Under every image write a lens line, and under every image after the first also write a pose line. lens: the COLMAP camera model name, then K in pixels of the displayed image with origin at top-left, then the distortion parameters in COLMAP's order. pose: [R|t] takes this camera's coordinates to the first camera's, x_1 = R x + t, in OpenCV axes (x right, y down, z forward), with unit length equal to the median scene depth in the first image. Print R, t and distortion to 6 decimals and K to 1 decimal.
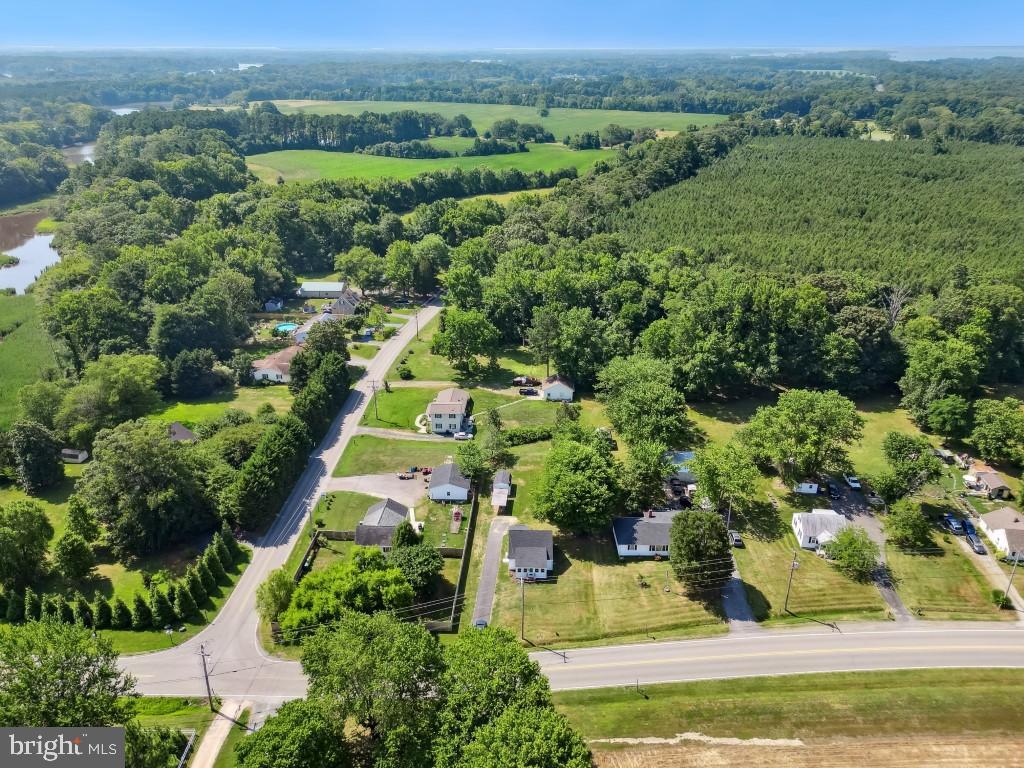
lens RADIAL K [[722.7, 0, 506.8], [0, 722.7, 402.9], [0, 0, 1]] dist [0.067858, -0.060151]
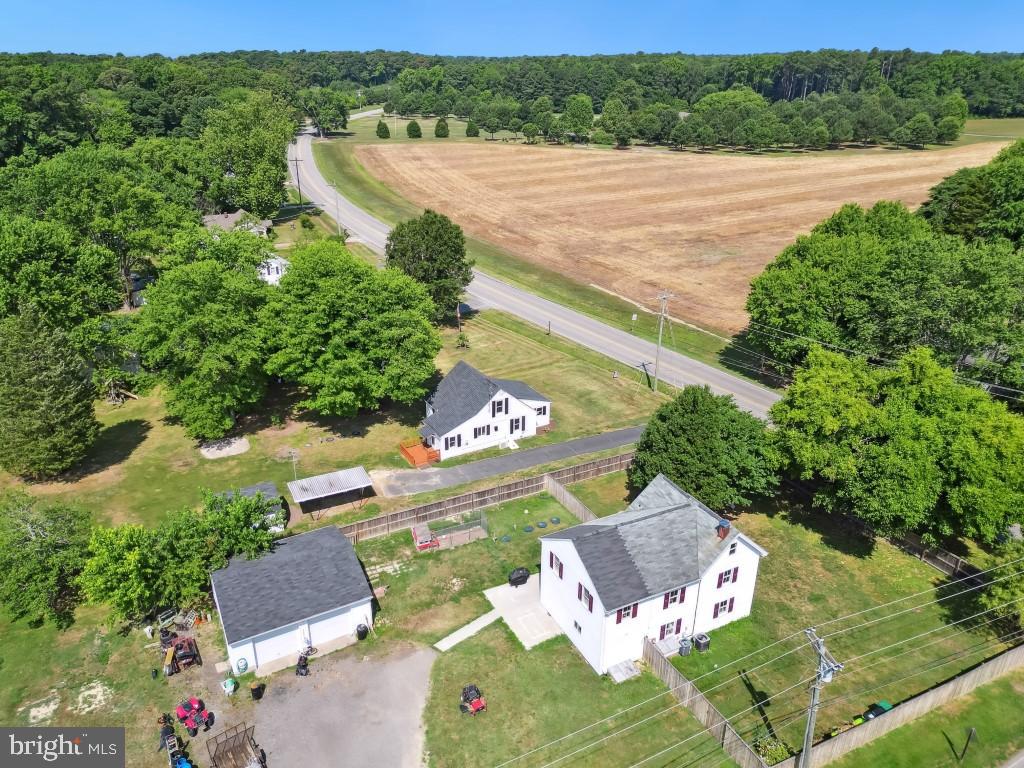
lens RADIAL K [[722.7, 0, 505.9], [0, 722.7, 400.9], [0, 0, 1]] dist [0.067858, -0.060151]
pose [[-0.507384, -0.369180, 0.778632, -0.324388], [0.370852, 0.722071, 0.584022, -0.087416], [-0.777837, 0.585081, -0.229456, 0.938333]]
